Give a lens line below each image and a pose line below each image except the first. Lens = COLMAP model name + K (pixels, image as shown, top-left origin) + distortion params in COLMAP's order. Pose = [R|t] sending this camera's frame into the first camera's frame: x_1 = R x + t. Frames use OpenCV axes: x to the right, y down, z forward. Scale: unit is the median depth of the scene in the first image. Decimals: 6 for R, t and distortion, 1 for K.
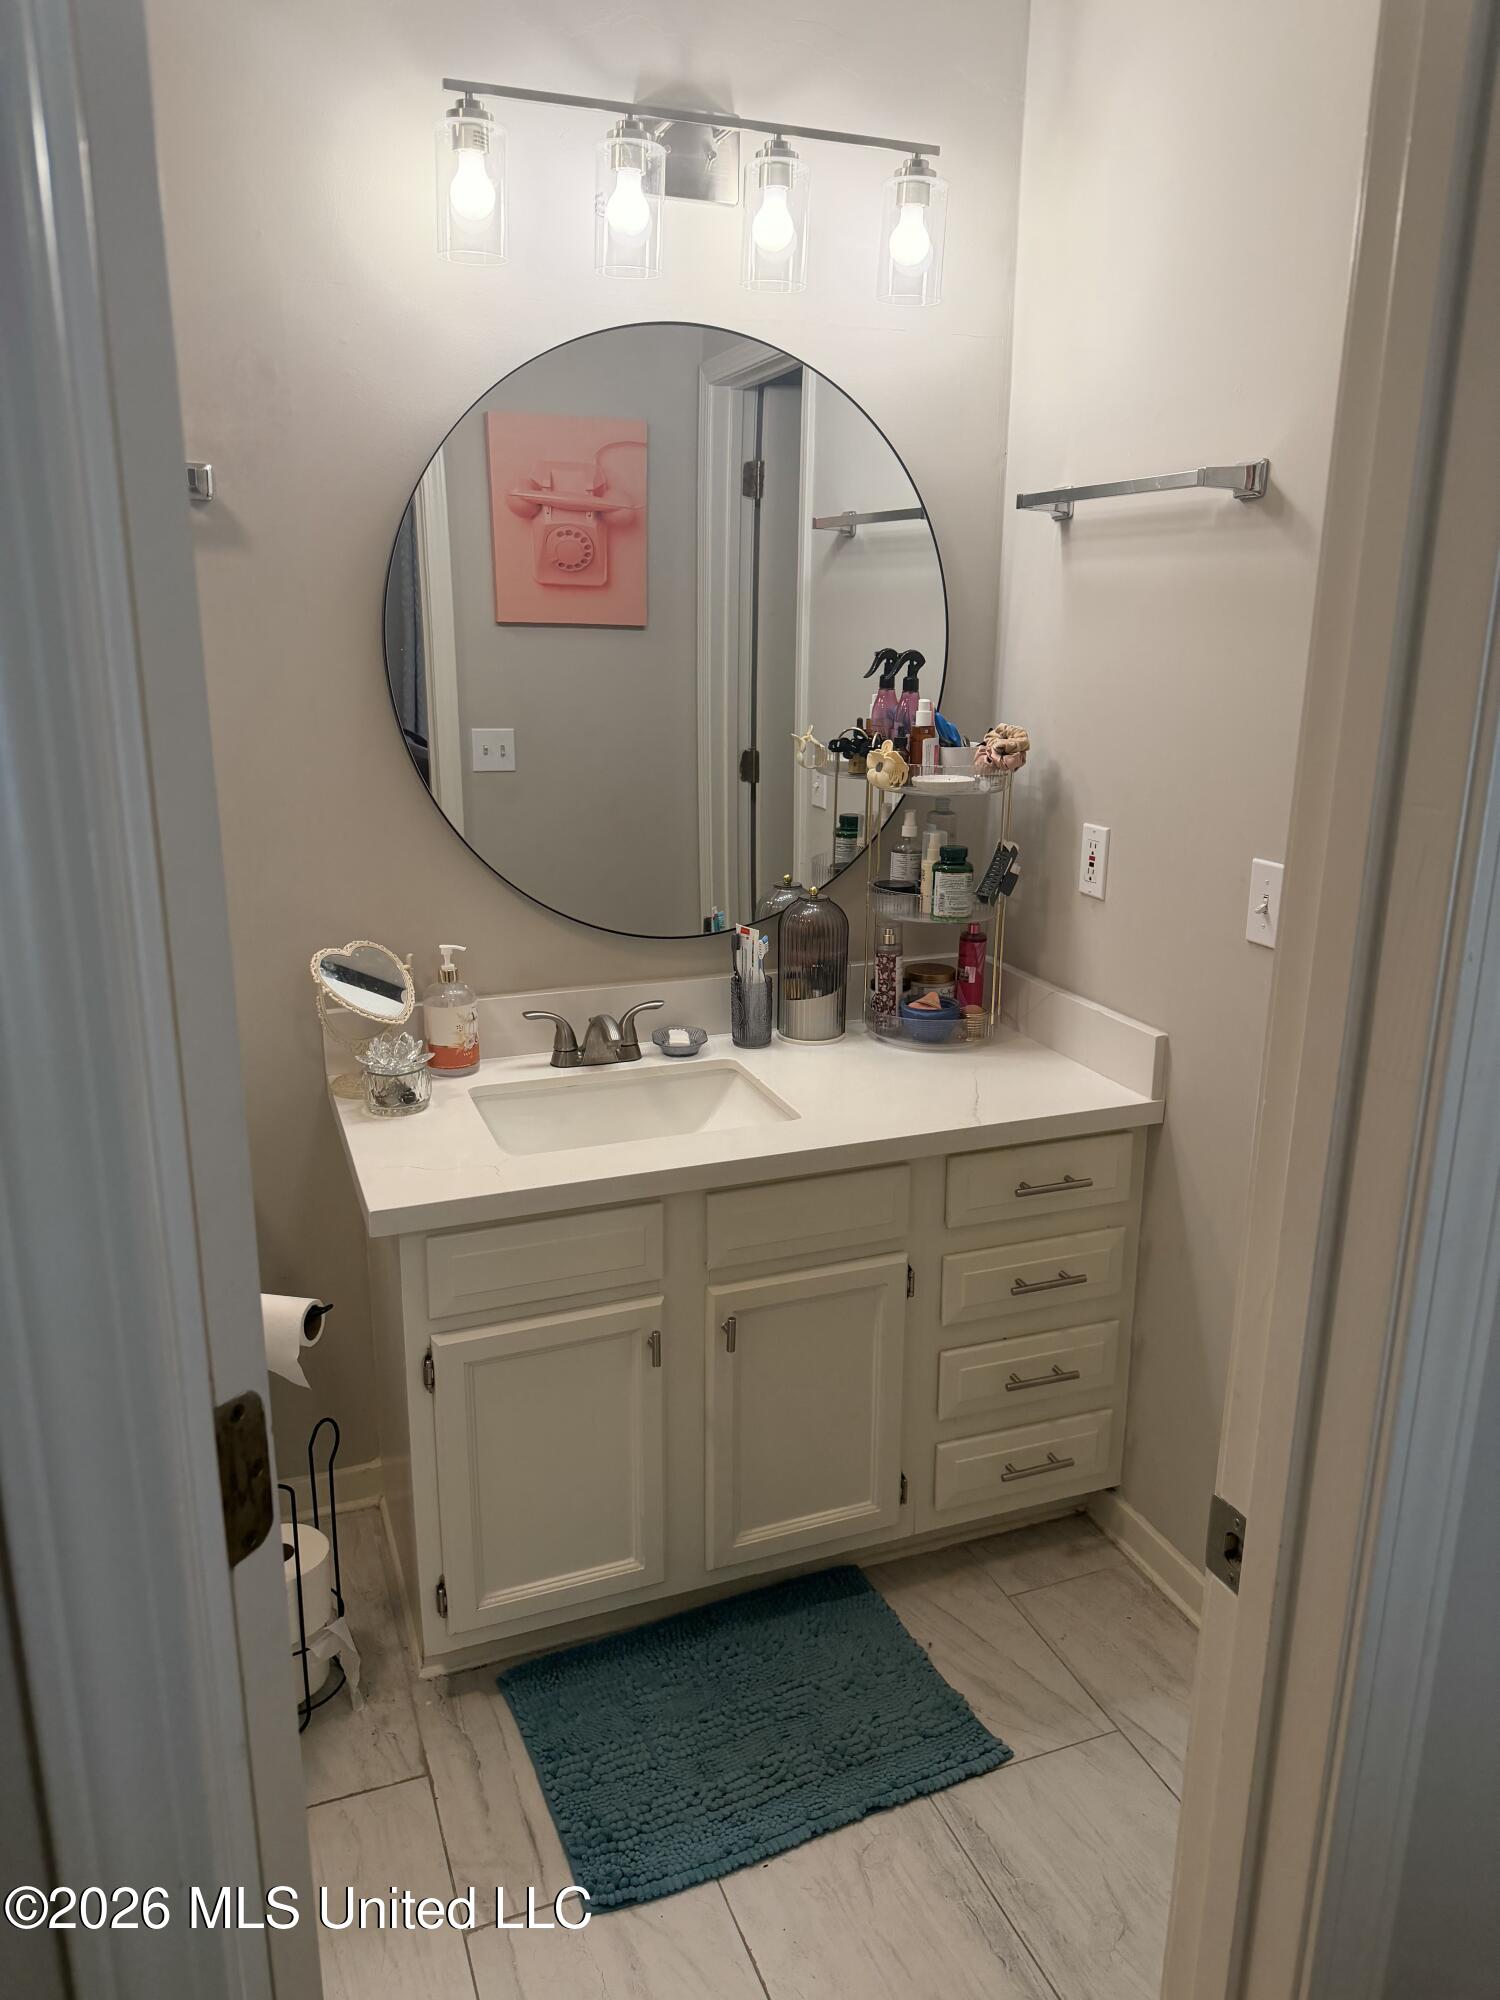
lens RADIAL K [[1408.6, 0, 748.8], [0, 1408.6, 1008.2], [0, 0, 1]] dist [0.069200, -0.074917]
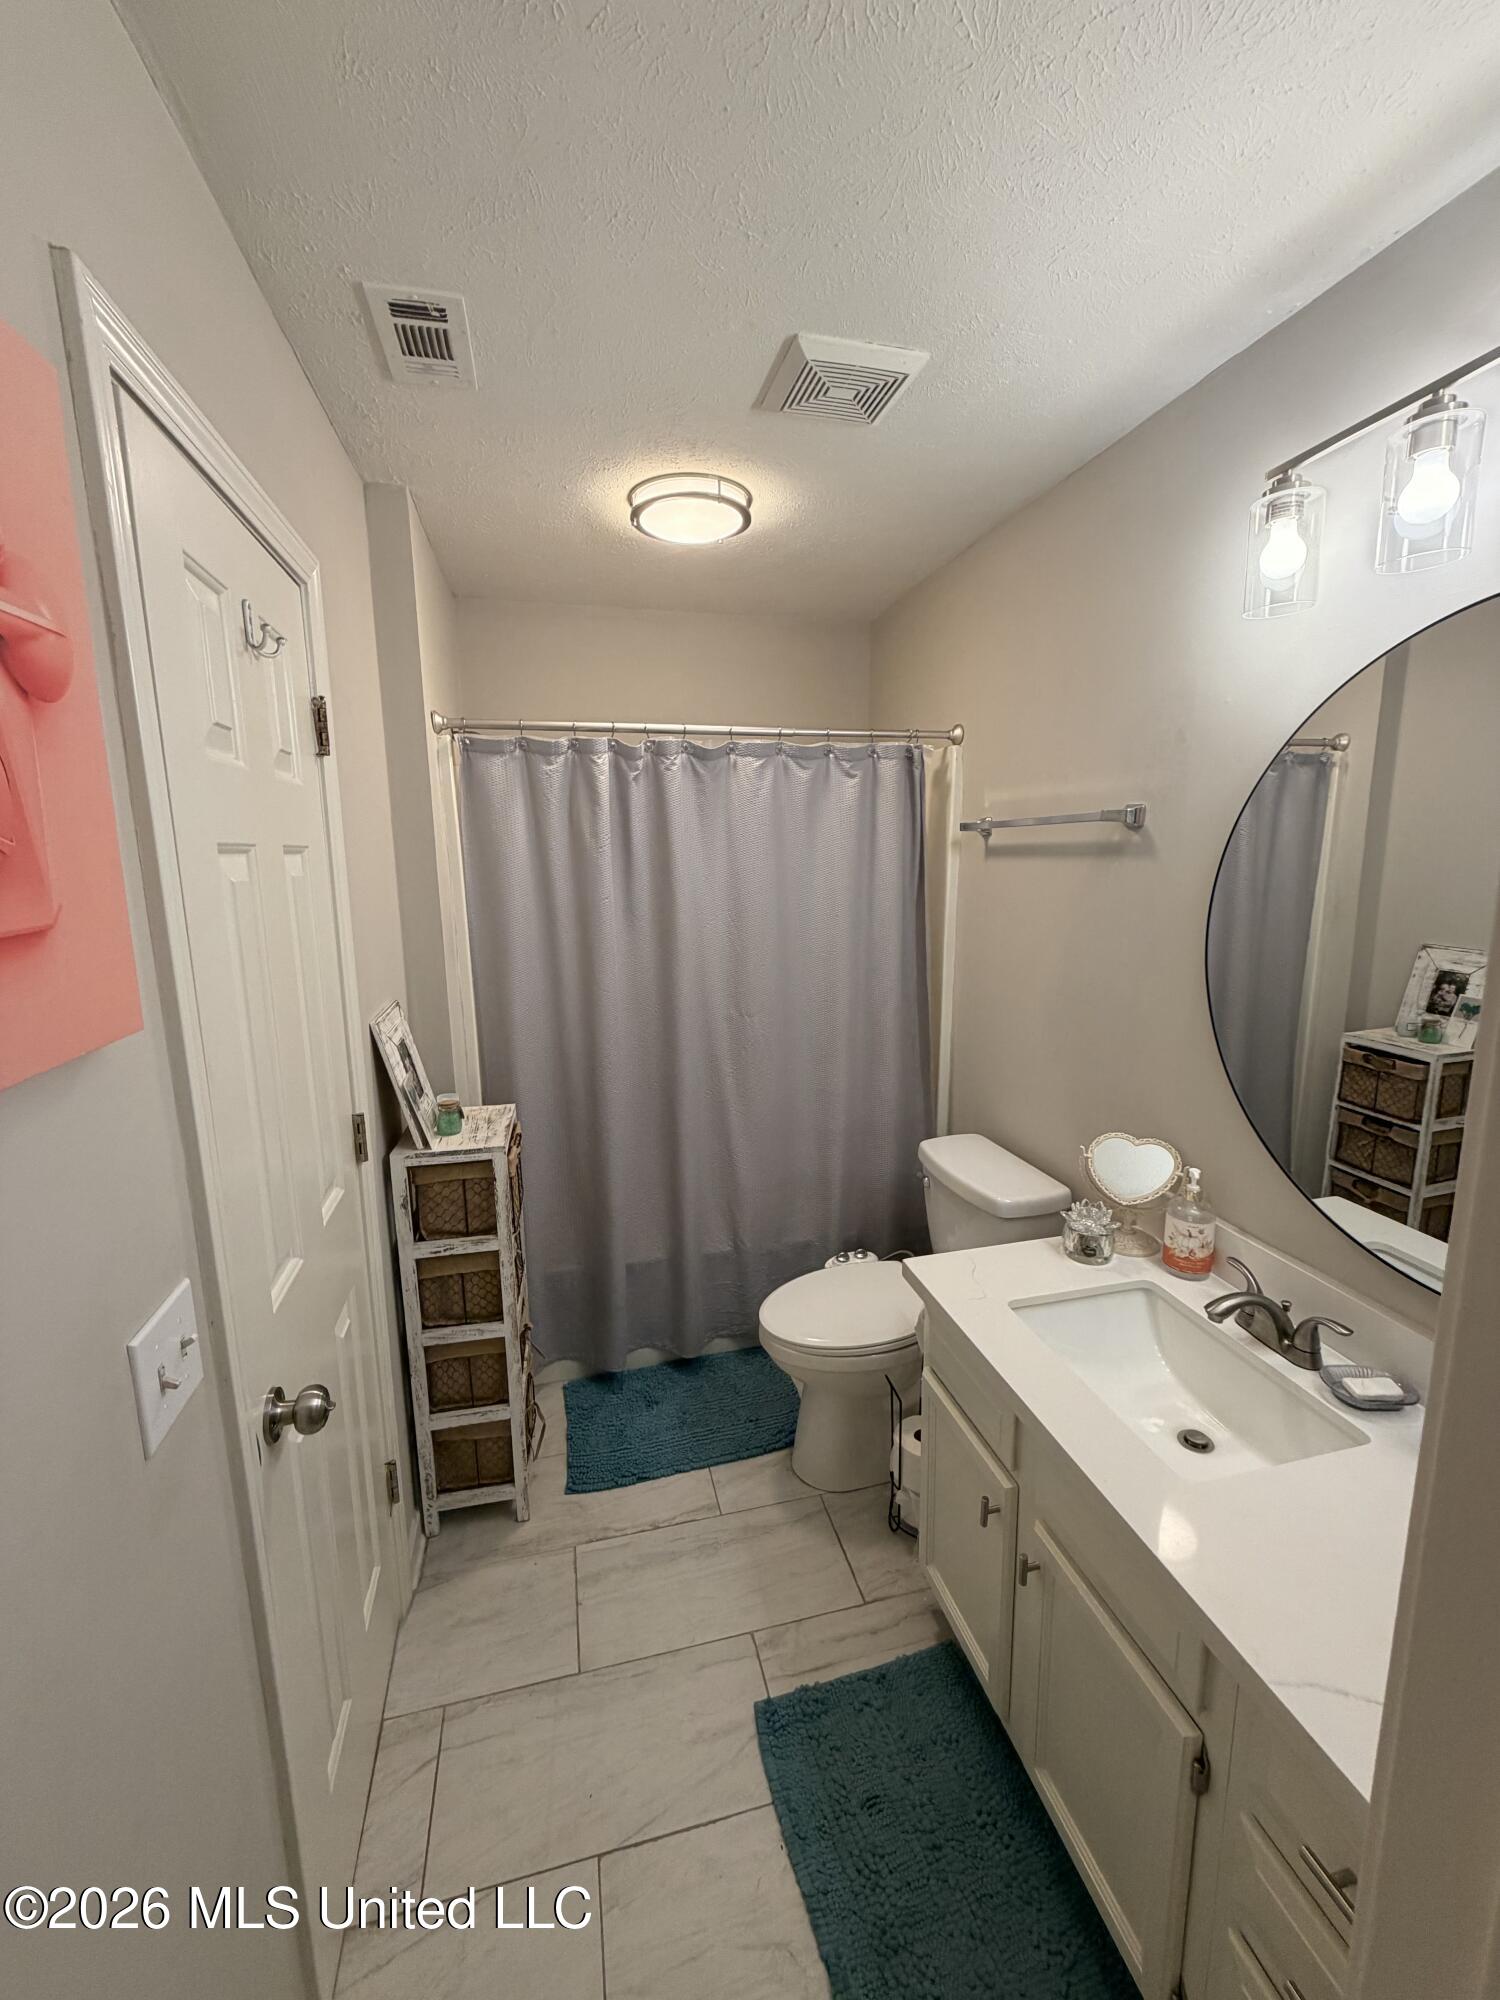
lens RADIAL K [[797.4, 0, 754.1], [0, 797.4, 991.3], [0, 0, 1]] dist [-0.001029, 0.001144]
pose [[-0.134008, 0.164253, -0.977273, 0.547108], [-0.235629, 0.952604, 0.192417, -0.265737], [0.962560, 0.256059, -0.088954, 0.751280]]
